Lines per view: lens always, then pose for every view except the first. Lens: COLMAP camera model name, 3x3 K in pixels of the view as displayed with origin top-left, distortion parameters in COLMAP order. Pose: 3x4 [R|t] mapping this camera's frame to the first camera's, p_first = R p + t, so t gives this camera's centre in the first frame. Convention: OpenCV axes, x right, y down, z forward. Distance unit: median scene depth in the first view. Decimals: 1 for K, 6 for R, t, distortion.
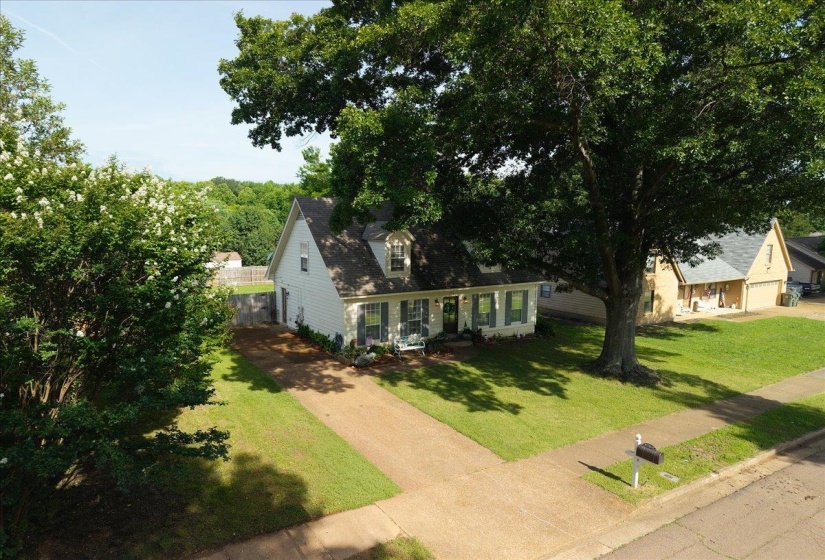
lens RADIAL K [[522.0, 0, 409.9], [0, 522.0, 277.1], [0, 0, 1]] dist [-0.000970, -0.000784]
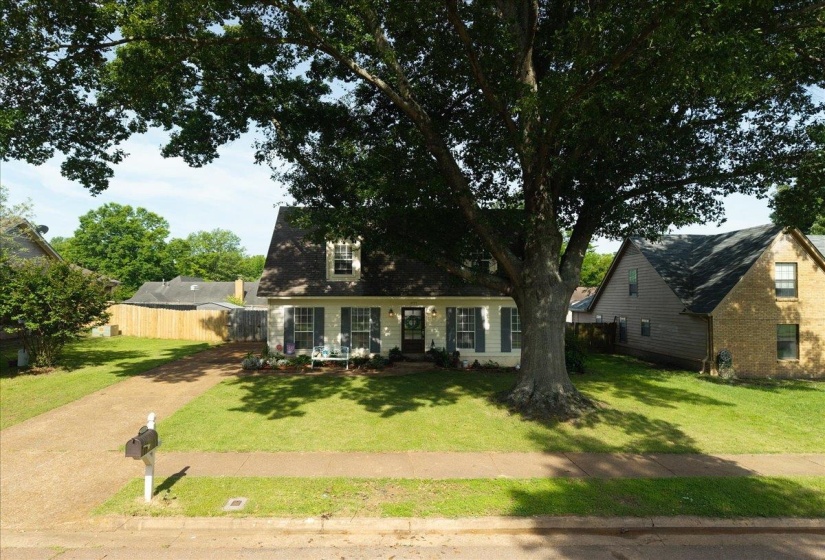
lens RADIAL K [[522.0, 0, 409.9], [0, 522.0, 277.1], [0, 0, 1]] dist [-0.000970, -0.000784]
pose [[0.880773, -0.017244, -0.473225, 0.522132], [-0.045145, 0.991727, -0.120163, 0.099148], [0.471382, 0.127200, 0.872708, 0.292128]]
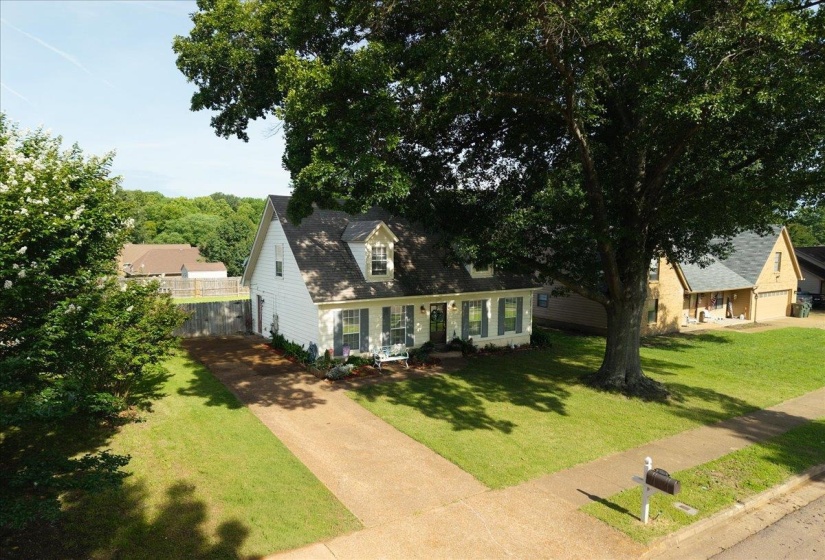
lens RADIAL K [[522.0, 0, 409.9], [0, 522.0, 277.1], [0, 0, 1]] dist [-0.000970, -0.000784]
pose [[0.999998, -0.001712, -0.001198, 0.032668], [0.001674, 0.999497, -0.031667, 0.021773], [0.001252, 0.031665, 0.999498, 0.086952]]
